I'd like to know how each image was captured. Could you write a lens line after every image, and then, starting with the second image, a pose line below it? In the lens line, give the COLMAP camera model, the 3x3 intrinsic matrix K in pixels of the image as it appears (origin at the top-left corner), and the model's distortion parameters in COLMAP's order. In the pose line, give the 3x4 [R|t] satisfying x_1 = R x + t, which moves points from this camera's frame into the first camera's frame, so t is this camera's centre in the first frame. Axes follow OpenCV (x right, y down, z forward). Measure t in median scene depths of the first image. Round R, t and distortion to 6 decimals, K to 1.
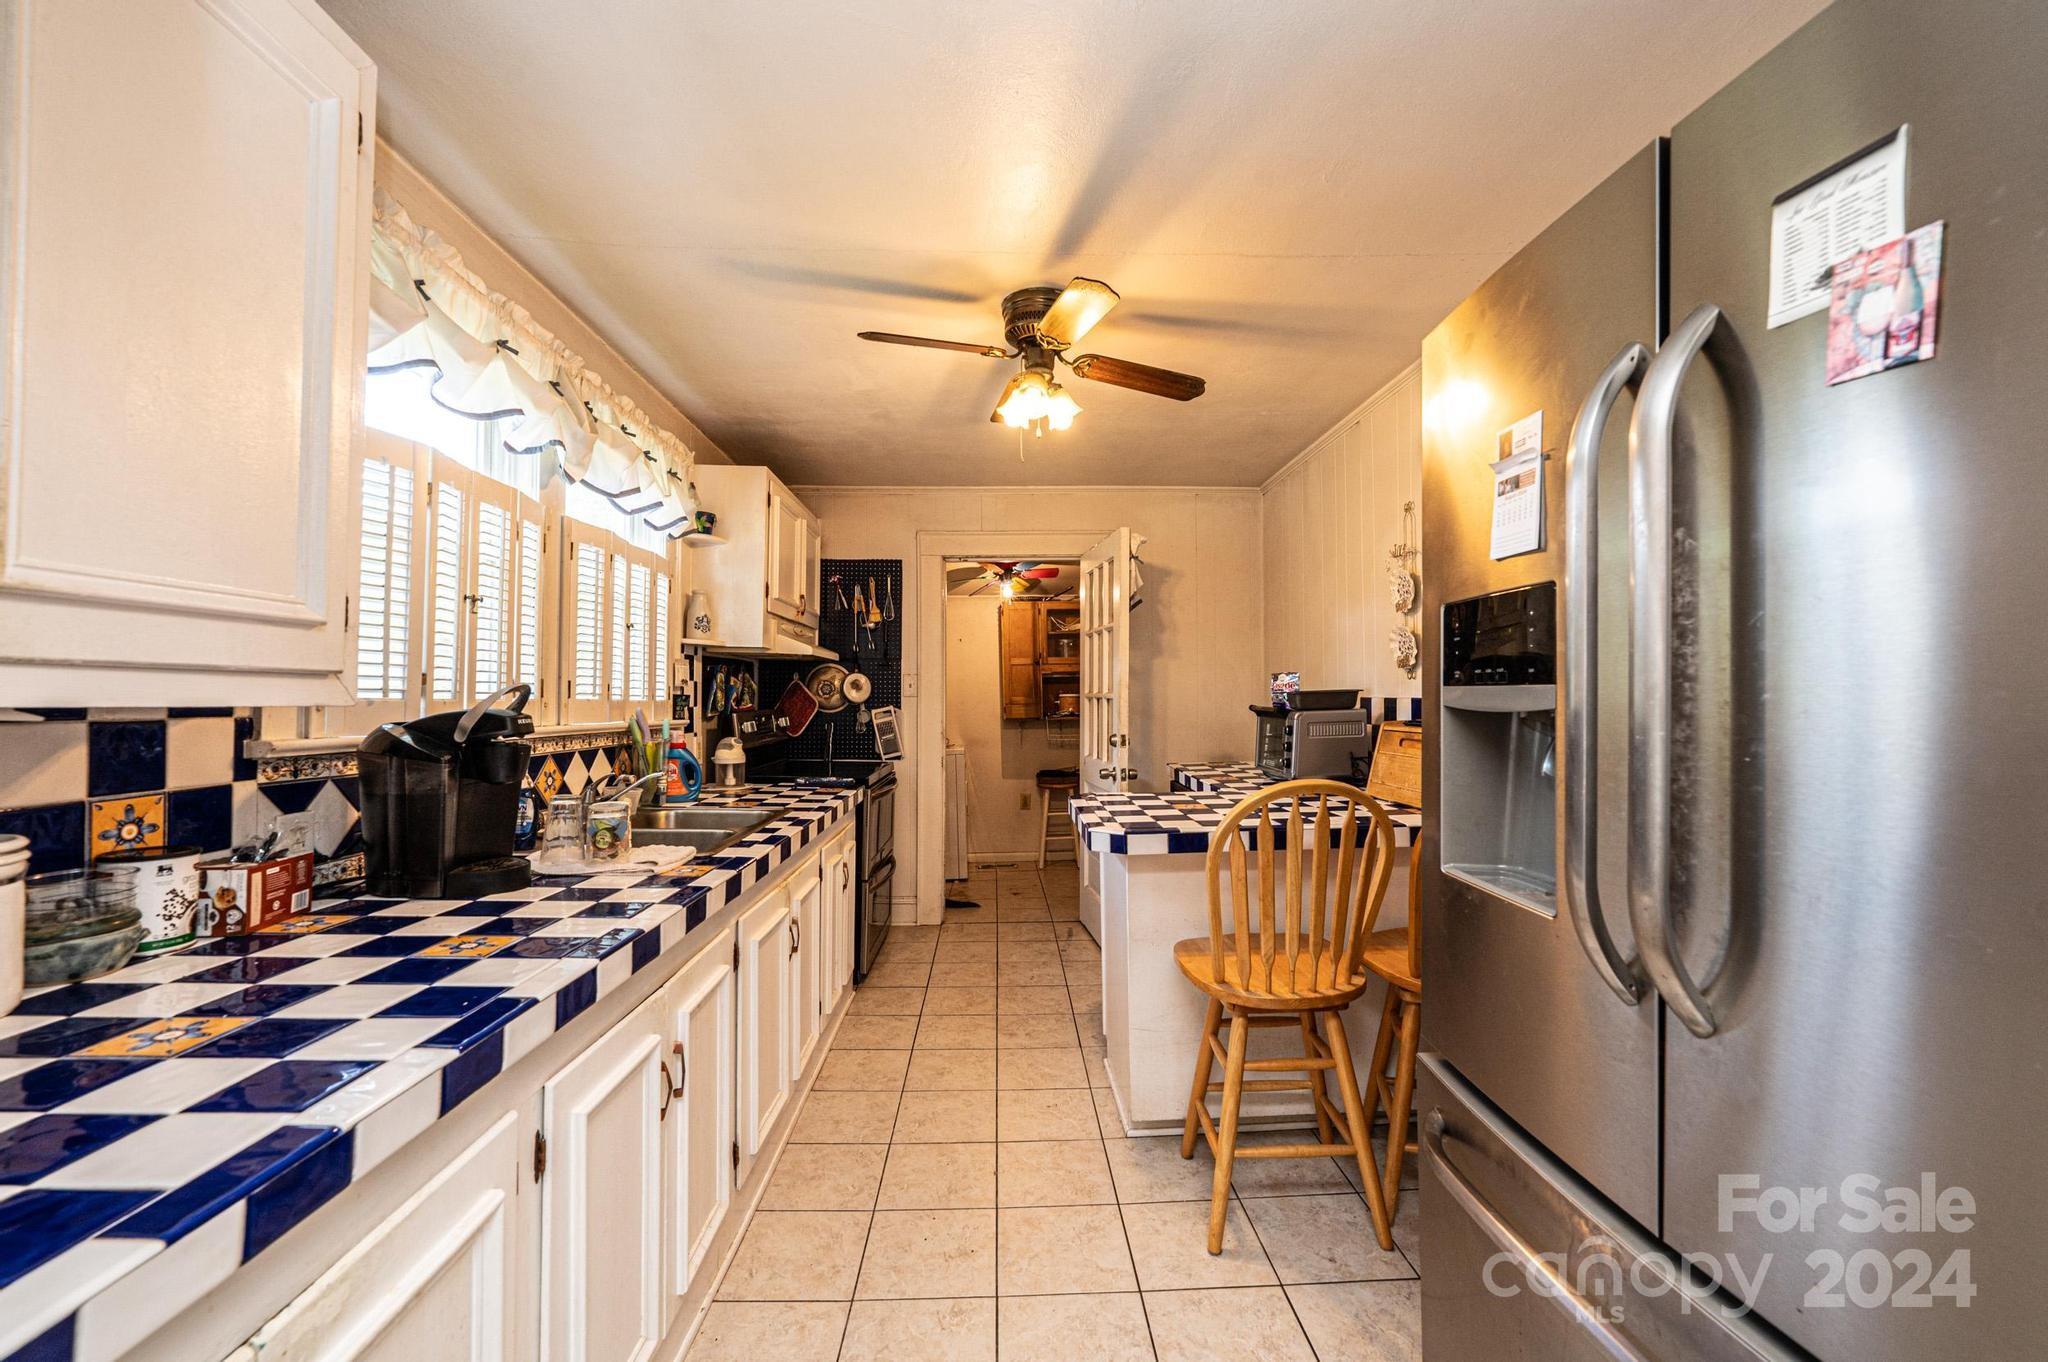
lens RADIAL K [[812.9, 0, 1024.2], [0, 812.9, 684.3], [0, 0, 1]] dist [-0.001413, 0.000366]
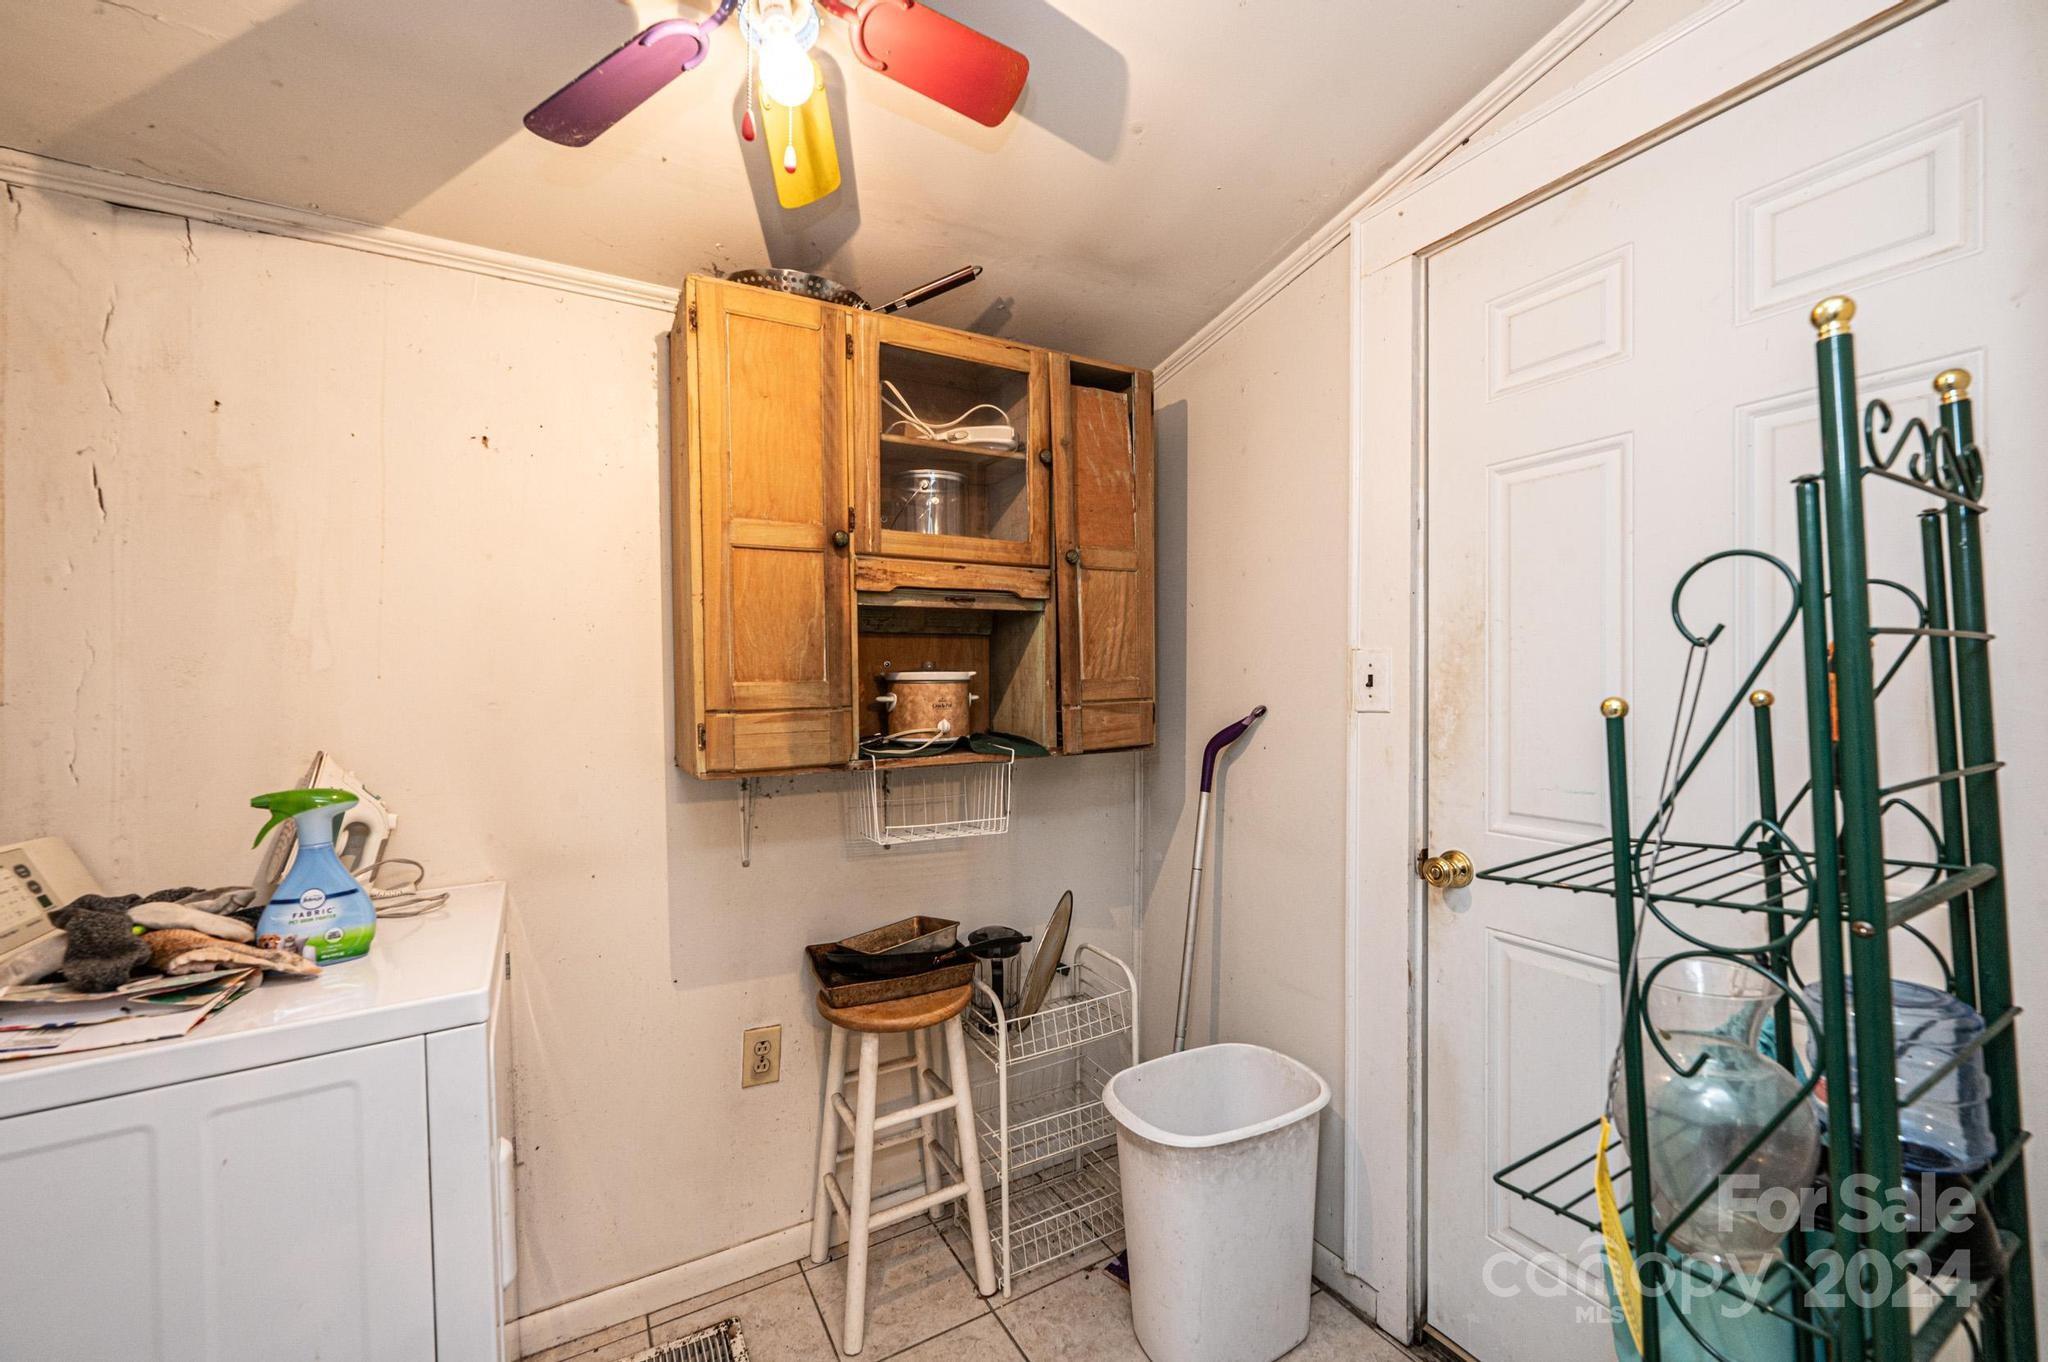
lens RADIAL K [[812.9, 0, 1024.2], [0, 812.9, 684.3], [0, 0, 1]] dist [-0.001413, 0.000366]
pose [[0.886588, 0.001567, 0.462558, -0.092600], [-0.007095, 0.999923, 0.010212, 0.024767], [-0.462506, -0.012335, 0.886530, 1.374708]]
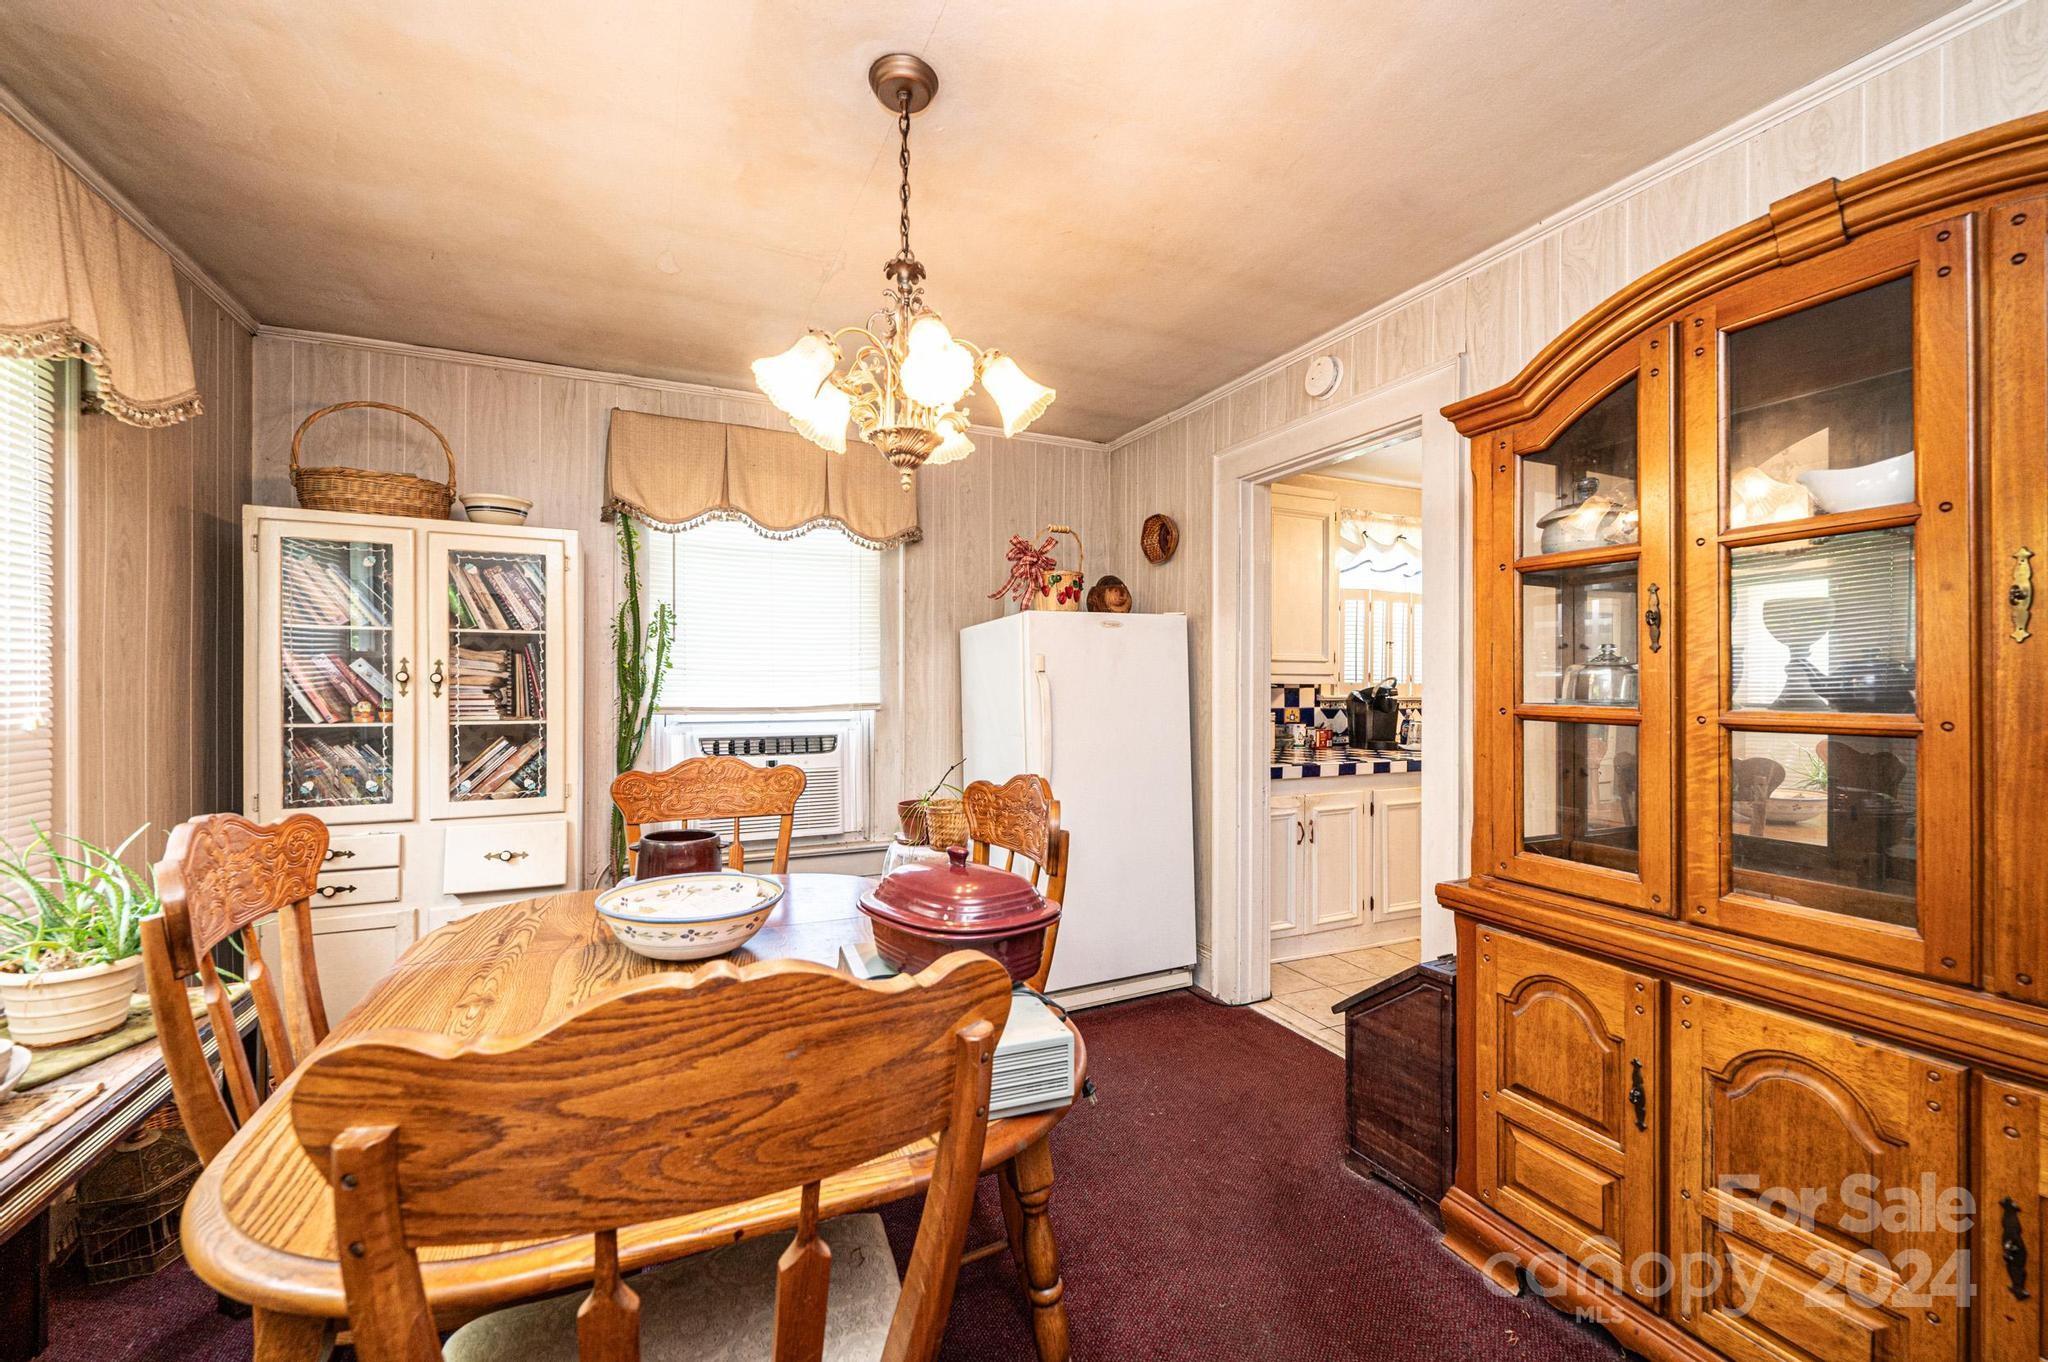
lens RADIAL K [[812.9, 0, 1024.2], [0, 812.9, 684.3], [0, 0, 1]] dist [-0.001413, 0.000366]
pose [[0.388746, -0.000483, -0.921345, 0.677991], [0.013302, 0.999899, 0.005088, -0.002953], [0.921249, -0.014234, 0.388713, -0.578090]]
